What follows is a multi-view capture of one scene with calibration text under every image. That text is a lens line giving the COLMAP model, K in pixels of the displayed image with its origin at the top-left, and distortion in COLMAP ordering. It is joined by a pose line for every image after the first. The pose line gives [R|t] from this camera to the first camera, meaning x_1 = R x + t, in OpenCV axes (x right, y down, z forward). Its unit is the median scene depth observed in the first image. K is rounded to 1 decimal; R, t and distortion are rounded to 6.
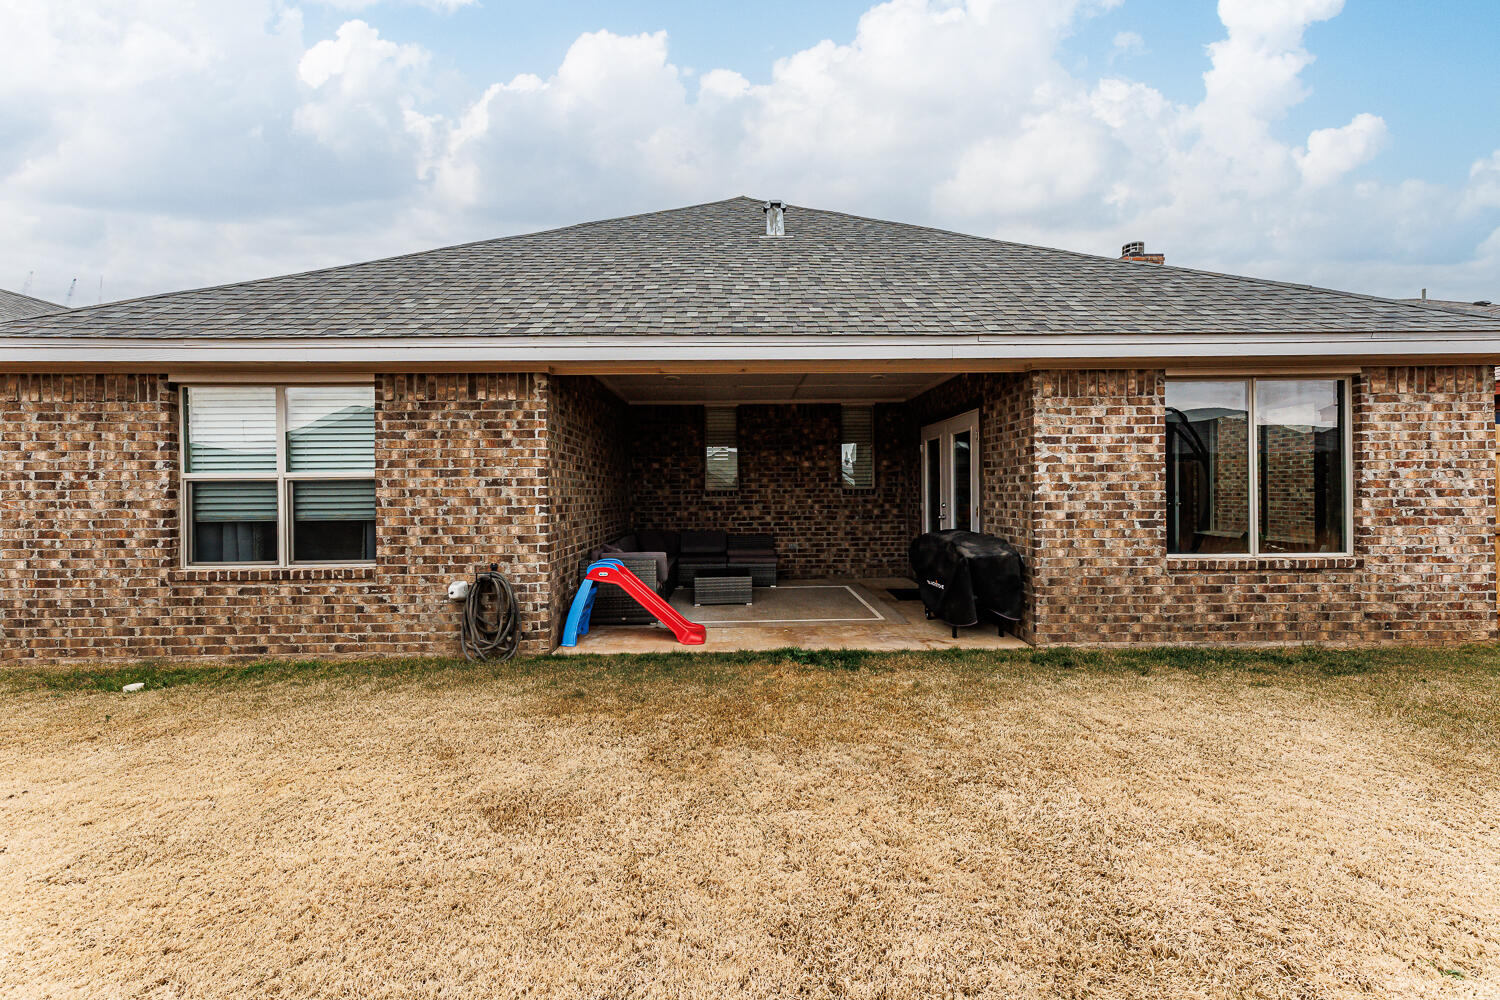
lens RADIAL K [[604.6, 0, 755.6], [0, 604.6, 490.0], [0, 0, 1]] dist [0.011395, 0.000431]
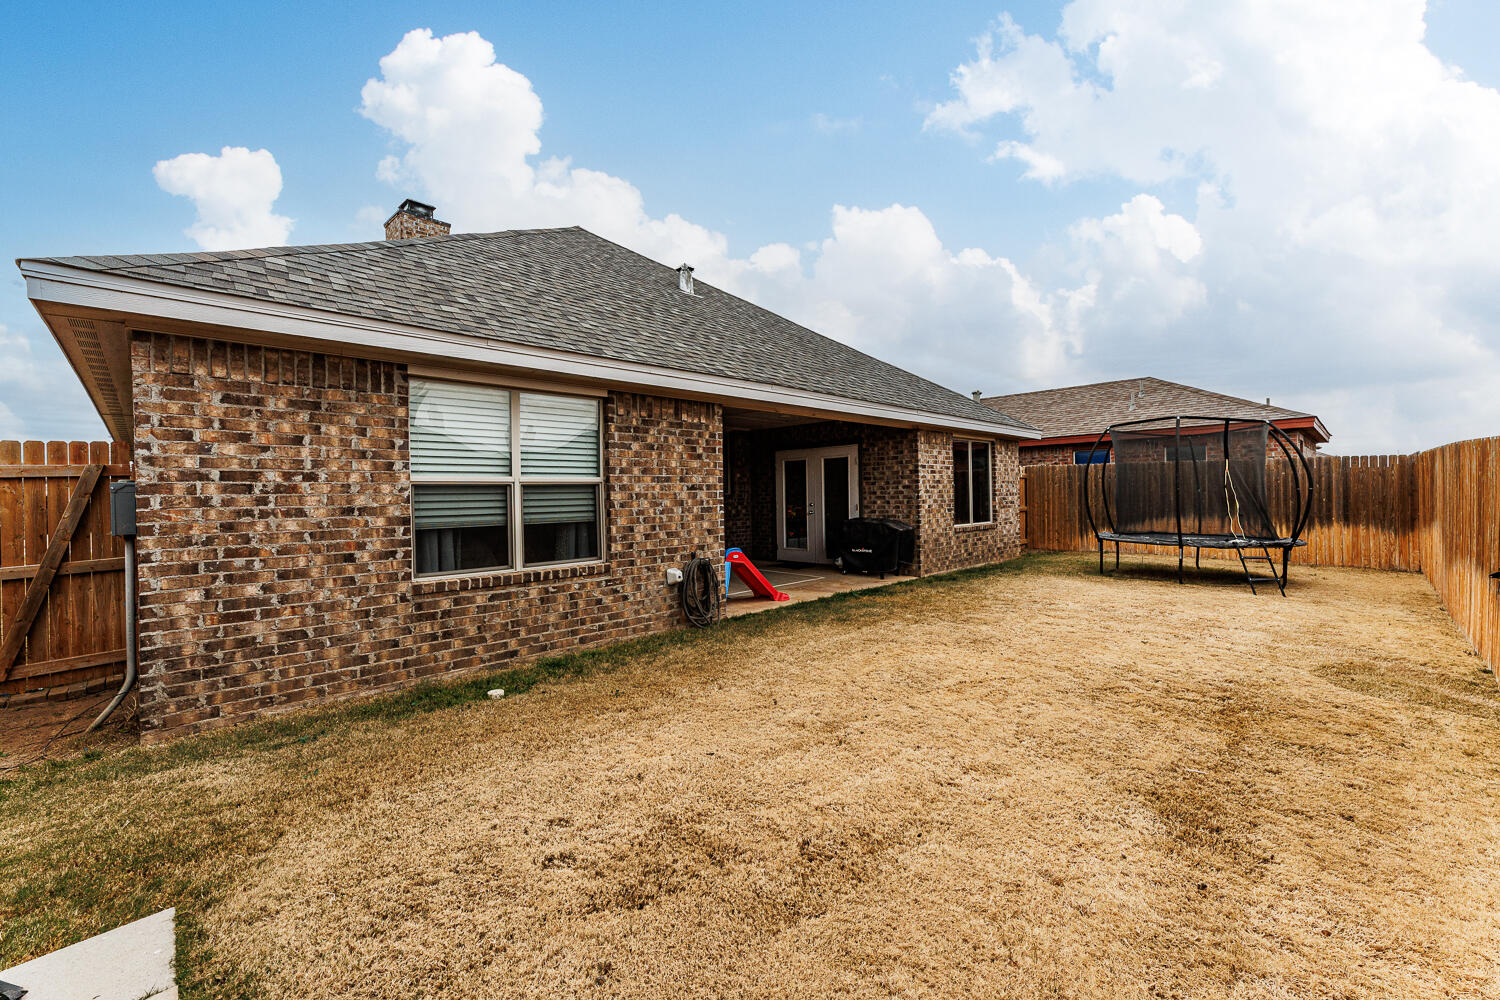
lens RADIAL K [[604.6, 0, 755.6], [0, 604.6, 490.0], [0, 0, 1]] dist [0.011395, 0.000431]
pose [[0.724460, 0.002202, 0.689313, -1.204730], [0.009825, 0.999860, -0.013519, 0.011103], [-0.689247, 0.016567, 0.724337, 0.002776]]
